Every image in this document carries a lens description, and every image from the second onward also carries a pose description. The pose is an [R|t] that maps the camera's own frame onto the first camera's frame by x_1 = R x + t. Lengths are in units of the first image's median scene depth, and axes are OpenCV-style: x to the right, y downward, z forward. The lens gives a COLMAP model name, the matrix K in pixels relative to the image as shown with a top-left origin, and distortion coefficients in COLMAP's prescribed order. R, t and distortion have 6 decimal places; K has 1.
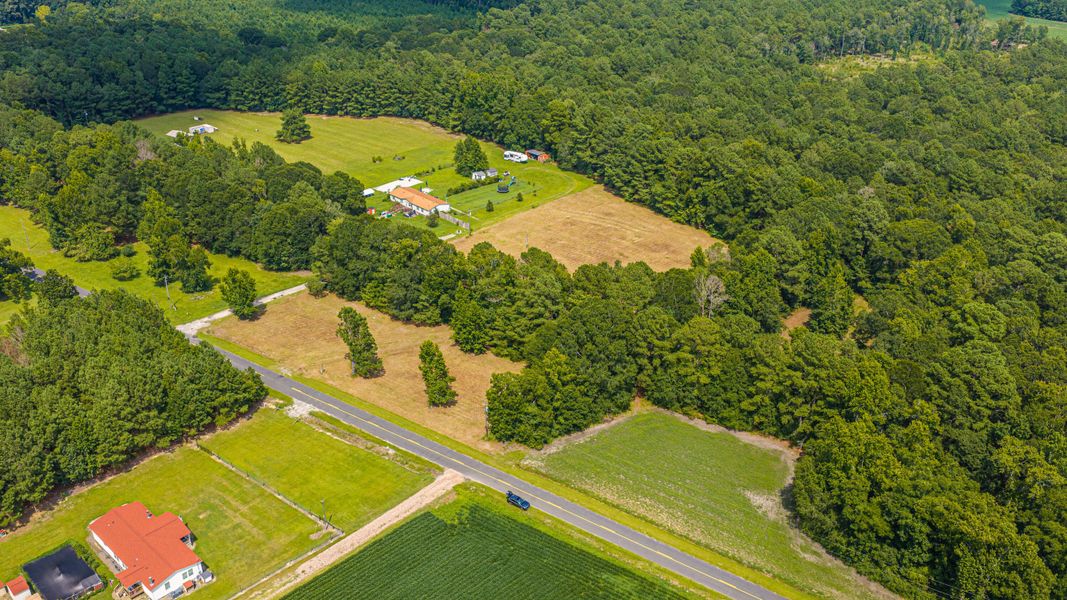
lens RADIAL K [[882.3, 0, 533.1], [0, 882.3, 297.3], [0, 0, 1]] dist [0.027774, -0.061473]
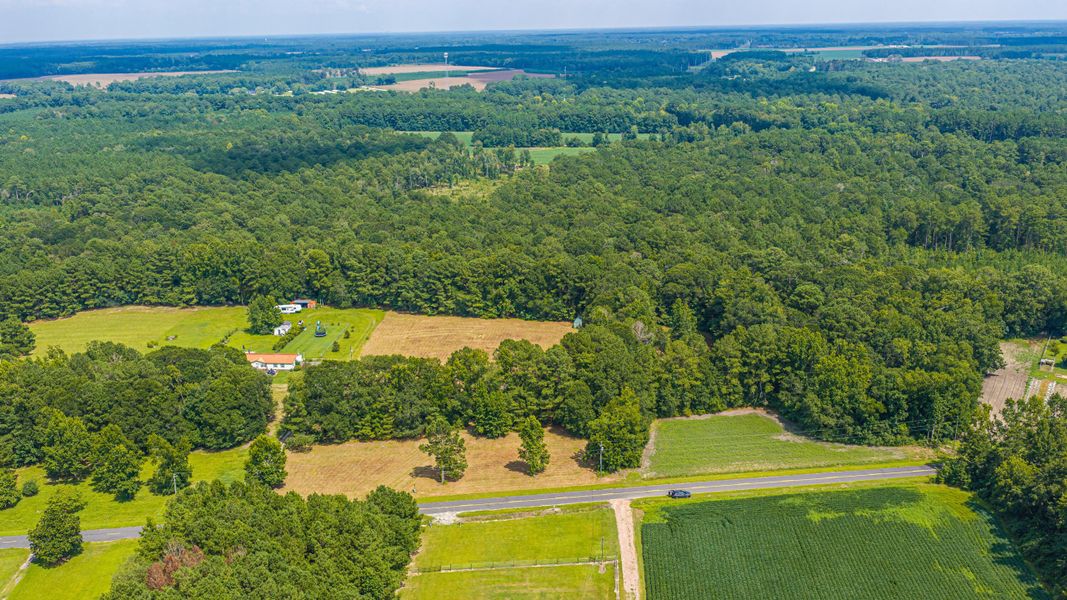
lens RADIAL K [[882.3, 0, 532.8], [0, 882.3, 298.1], [0, 0, 1]] dist [0.027774, -0.061473]
pose [[0.754720, -0.212376, 0.620720, -0.552675], [0.318174, 0.945922, -0.063218, -0.017261], [-0.573727, 0.245209, 0.781479, 0.021789]]
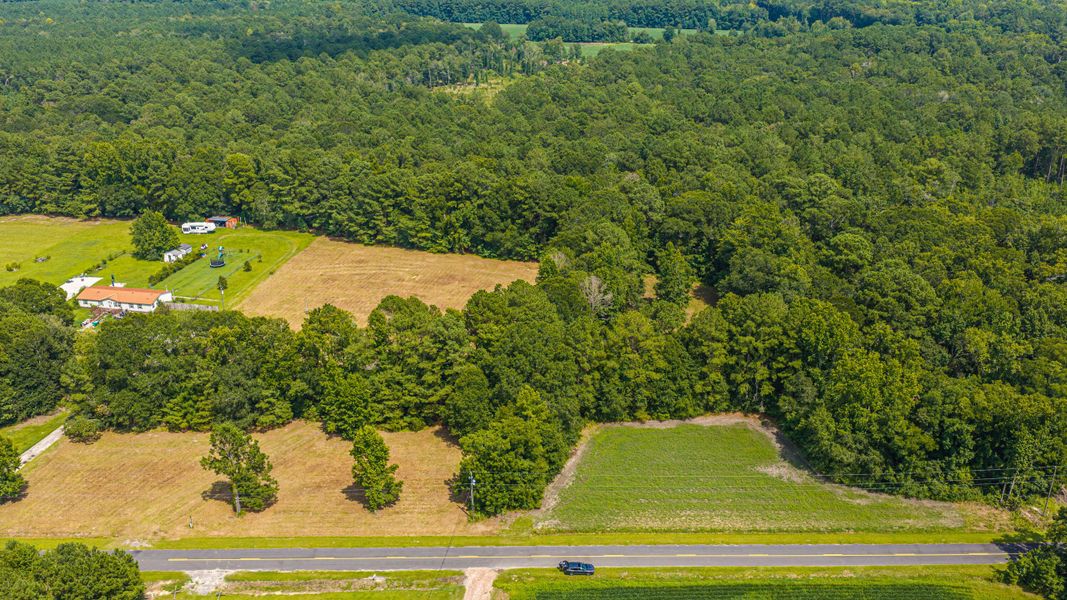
lens RADIAL K [[882.3, 0, 534.1], [0, 882.3, 301.4], [0, 0, 1]] dist [0.027774, -0.061473]
pose [[0.829069, -0.234704, 0.507503, -0.245396], [0.268985, 0.963126, 0.005995, -0.014985], [-0.490196, 0.131540, 0.861629, 0.164450]]
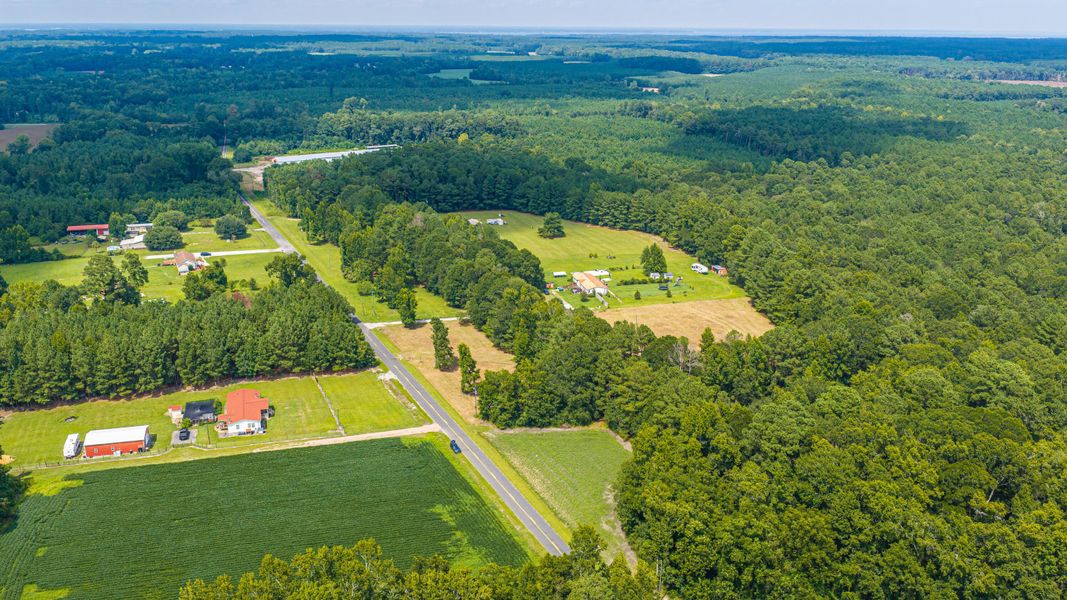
lens RADIAL K [[882.3, 0, 533.7], [0, 882.3, 298.9], [0, 0, 1]] dist [0.027774, -0.061473]
pose [[0.866707, 0.150844, -0.475464, 0.439351], [-0.229293, 0.966986, -0.111188, 0.076326], [0.442995, 0.205388, 0.872680, -0.144844]]
